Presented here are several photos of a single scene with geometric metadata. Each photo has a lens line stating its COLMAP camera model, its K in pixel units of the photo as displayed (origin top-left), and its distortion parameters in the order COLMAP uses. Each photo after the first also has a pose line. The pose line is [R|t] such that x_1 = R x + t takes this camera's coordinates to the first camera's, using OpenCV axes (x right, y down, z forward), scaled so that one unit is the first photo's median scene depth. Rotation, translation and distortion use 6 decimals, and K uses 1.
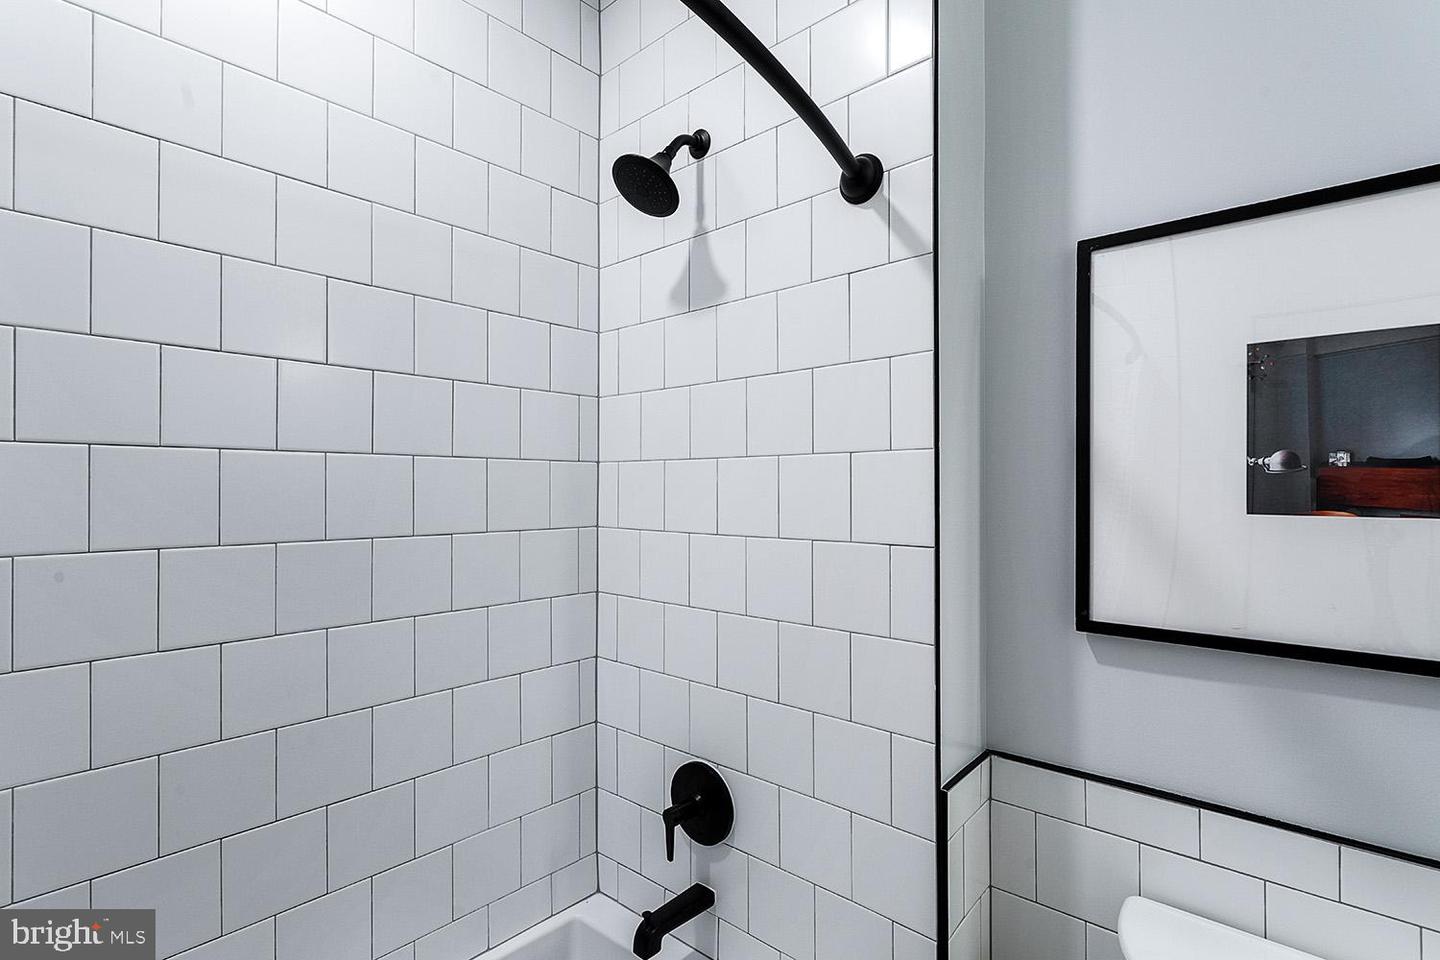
lens RADIAL K [[696.9, 0, 716.1], [0, 696.9, 484.3], [0, 0, 1]] dist [-0.000409, -0.000472]
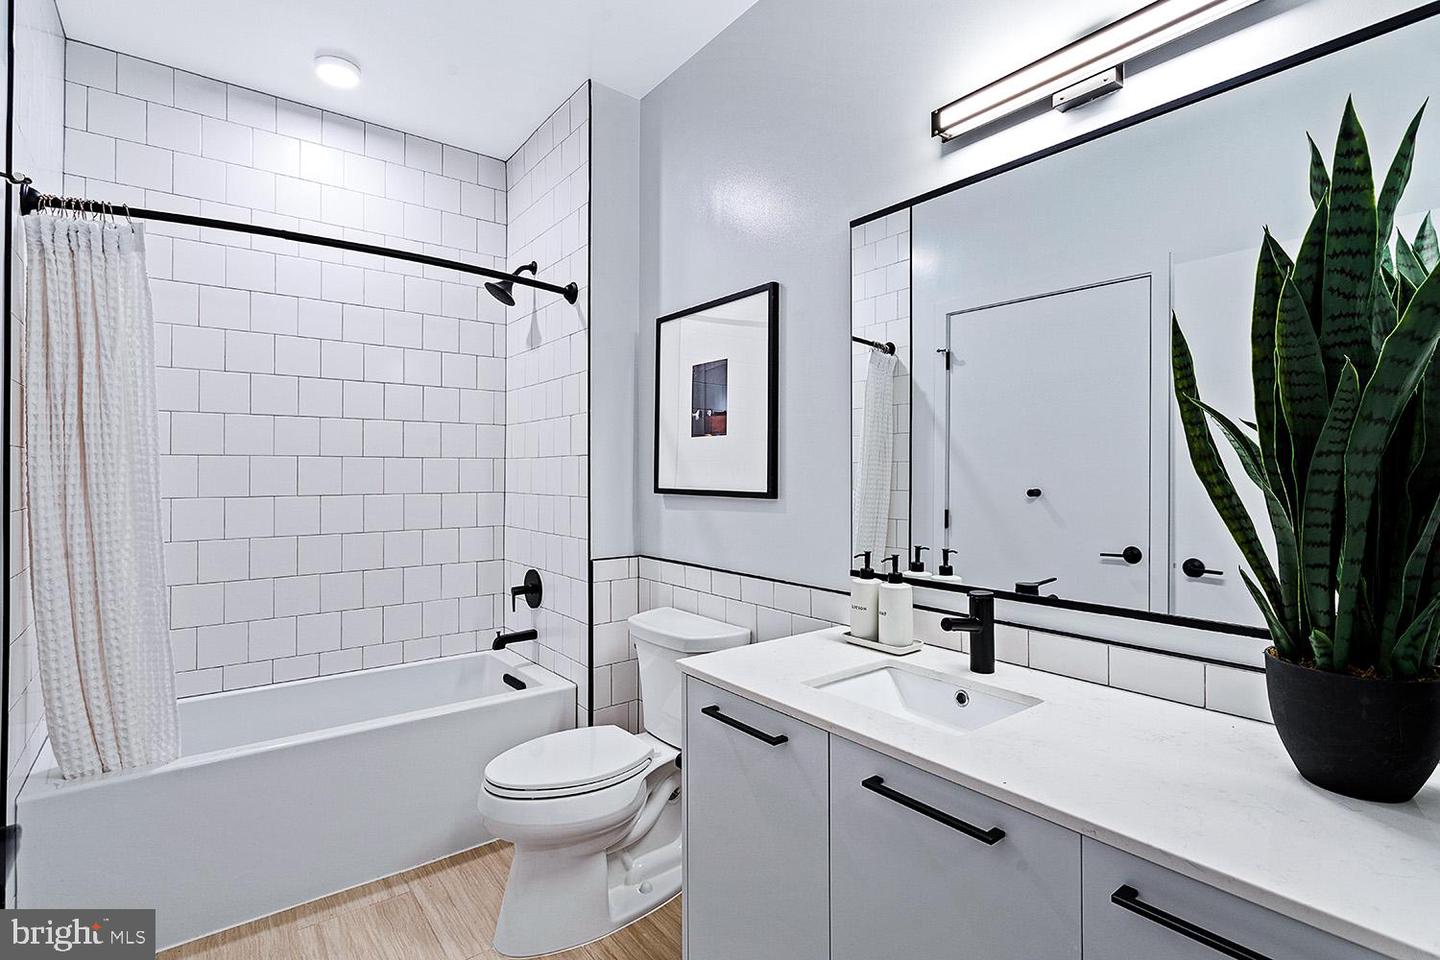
lens RADIAL K [[696.9, 0, 721.6], [0, 696.9, 477.2], [0, 0, 1]] dist [-0.000409, -0.000472]
pose [[0.981984, 0.002846, -0.188941, 1.158987], [-0.001551, 0.999974, 0.007004, 0.142639], [0.188956, -0.006585, 0.981964, -1.161273]]
